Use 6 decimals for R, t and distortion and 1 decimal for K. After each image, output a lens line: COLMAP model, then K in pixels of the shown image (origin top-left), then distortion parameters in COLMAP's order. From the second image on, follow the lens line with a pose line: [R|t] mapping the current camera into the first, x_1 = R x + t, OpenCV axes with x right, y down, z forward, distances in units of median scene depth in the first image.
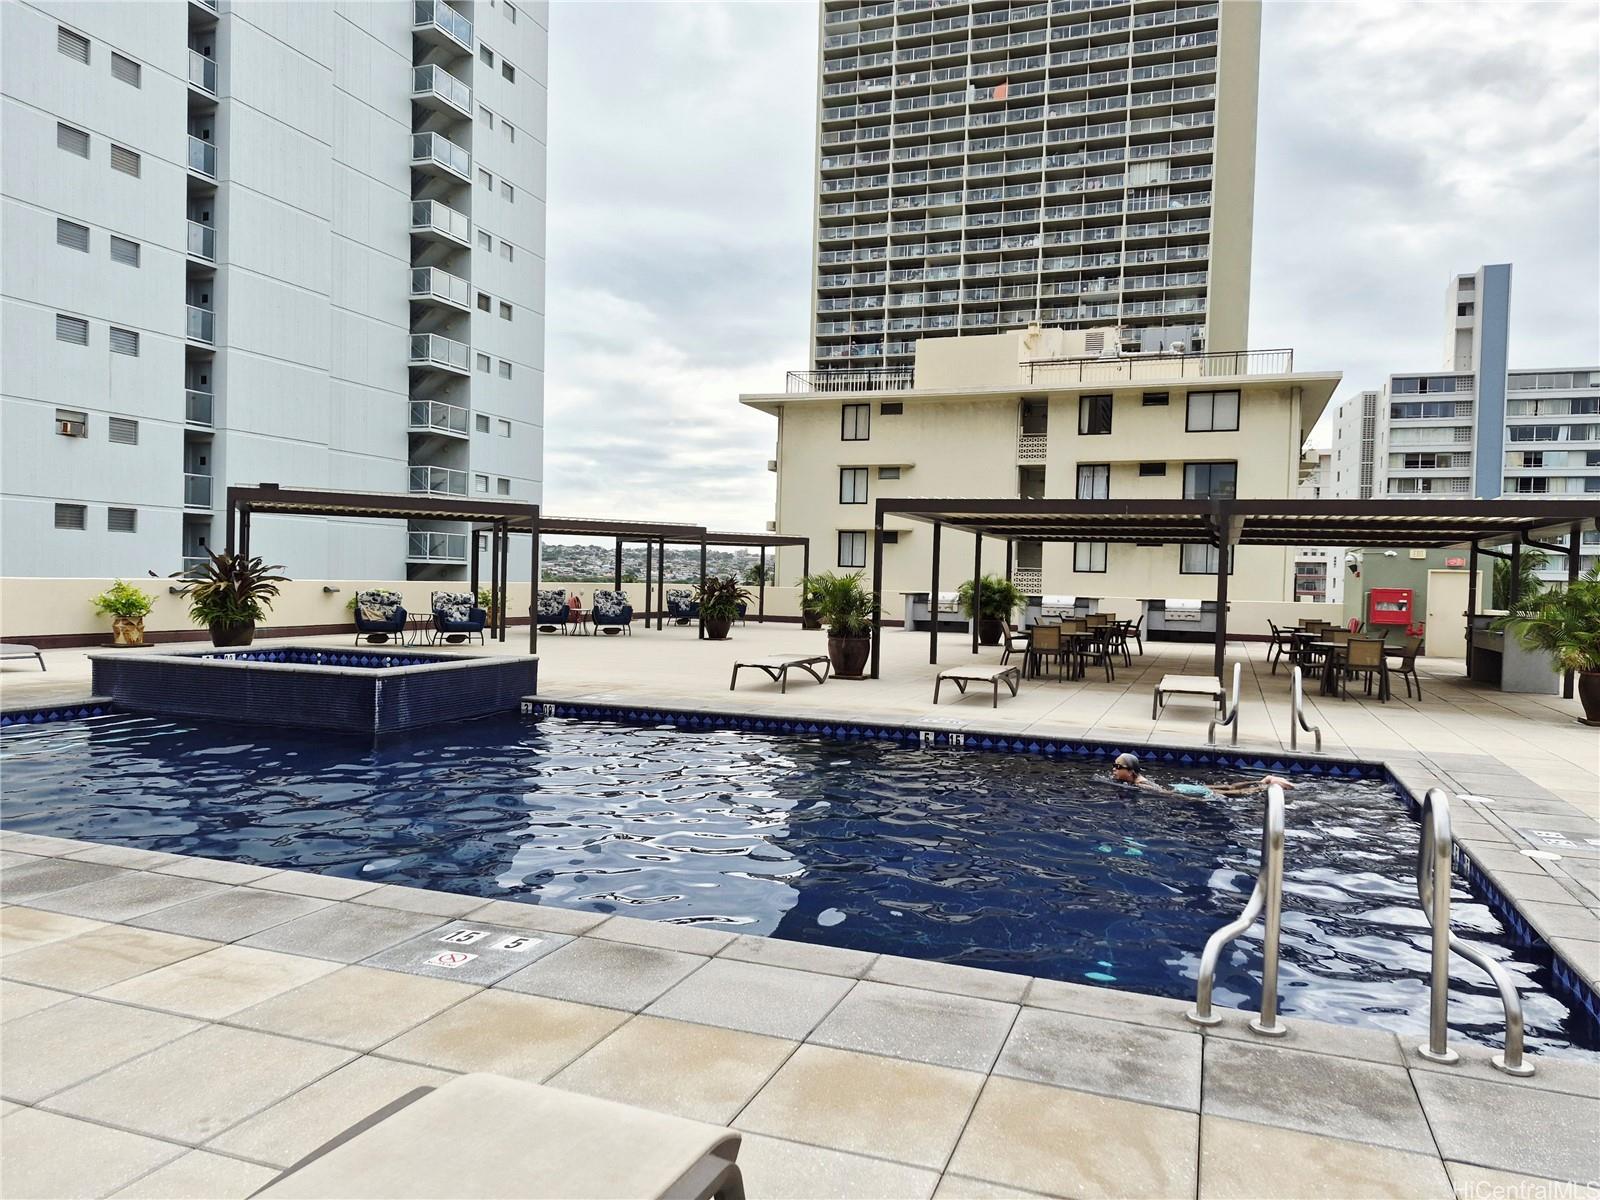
lens RADIAL K [[1100.1, 0, 825.3], [0, 1100.1, 596.1], [0, 0, 1]] dist [0.119801, -0.000120]
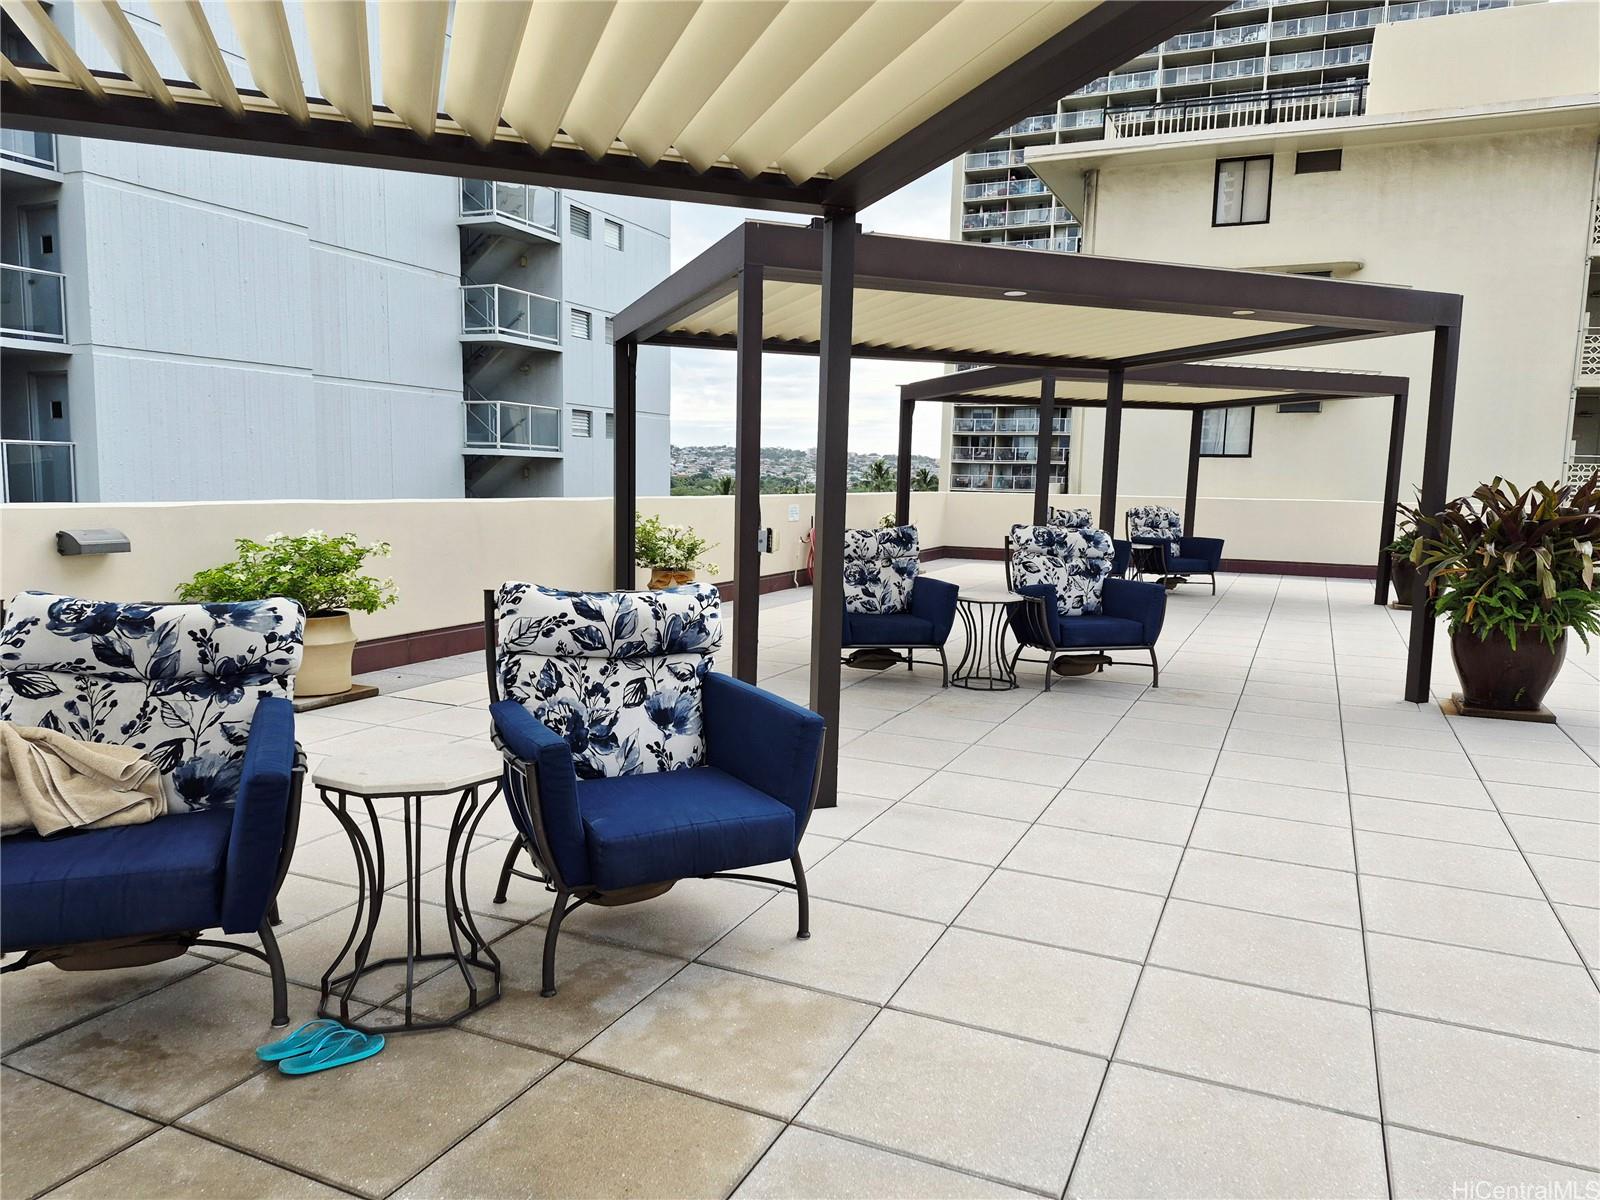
lens RADIAL K [[1116.7, 0, 800.0], [0, 1116.7, 600.0], [0, 0, 1]] dist [0.065860, -0.060925]
pose [[0.996210, 0.007129, -0.086684, -0.143772], [0.001015, 0.995614, 0.093547, -0.008470], [0.086971, -0.093281, 0.991834, 0.413440]]
